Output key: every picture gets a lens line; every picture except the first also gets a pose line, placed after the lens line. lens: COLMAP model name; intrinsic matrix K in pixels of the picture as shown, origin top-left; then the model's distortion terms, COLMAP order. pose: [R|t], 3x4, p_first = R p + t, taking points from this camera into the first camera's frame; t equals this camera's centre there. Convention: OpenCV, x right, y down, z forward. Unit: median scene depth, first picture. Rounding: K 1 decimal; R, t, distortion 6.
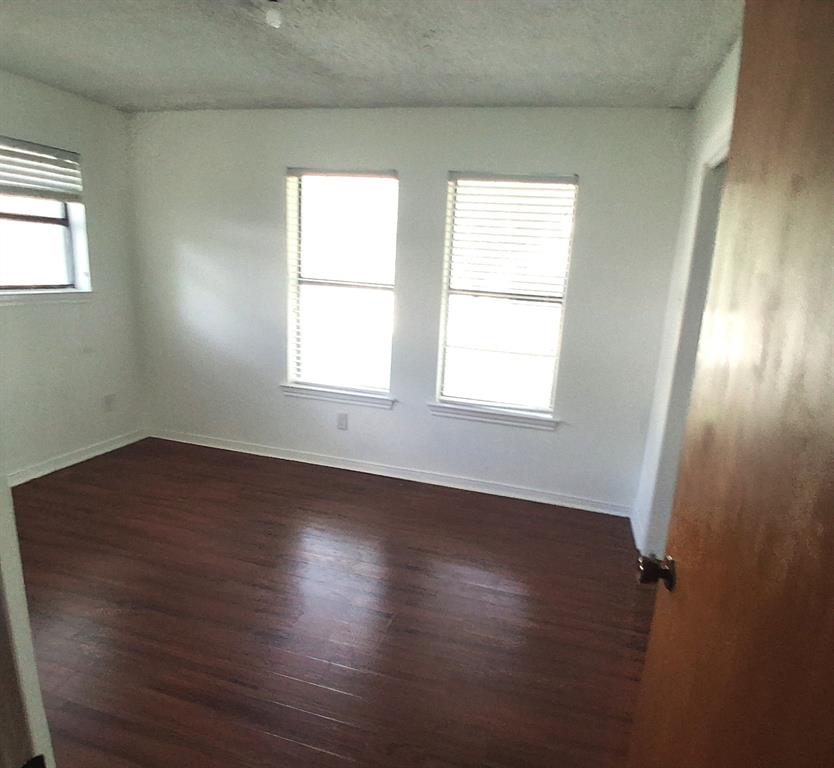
lens RADIAL K [[579.0, 0, 418.3], [0, 579.0, 420.1], [0, 0, 1]] dist [-0.008630, -0.006246]
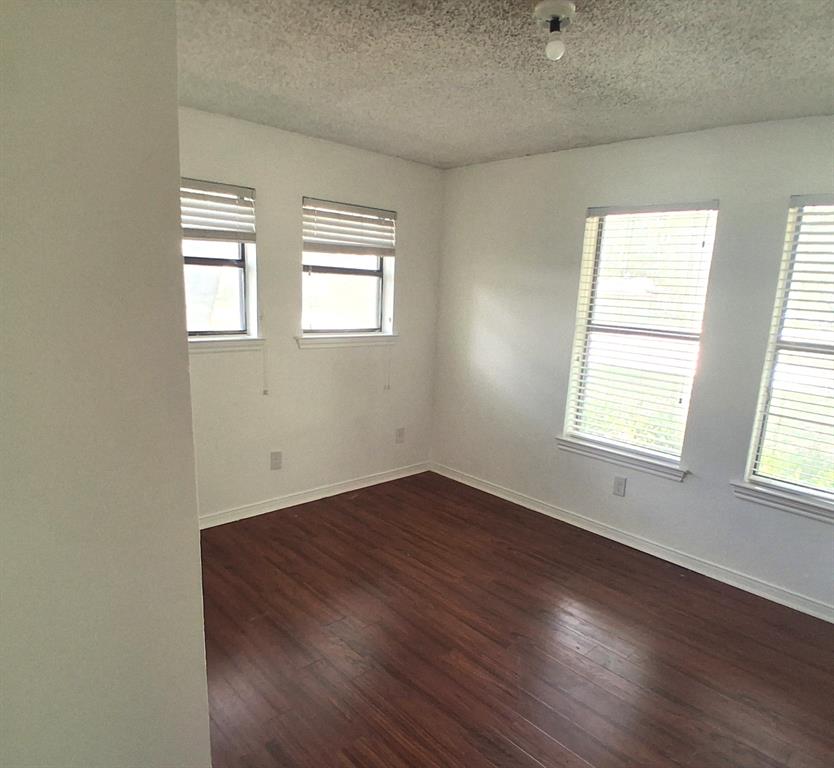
lens RADIAL K [[565.6, 0, 415.6], [0, 565.6, 411.5], [0, 0, 1]] dist [0.031169, -0.070082]
pose [[0.856601, 0.086787, -0.508629, 0.031146], [-0.130496, 0.990145, -0.050825, -0.028602], [0.499205, 0.109911, 0.859484, 0.109071]]
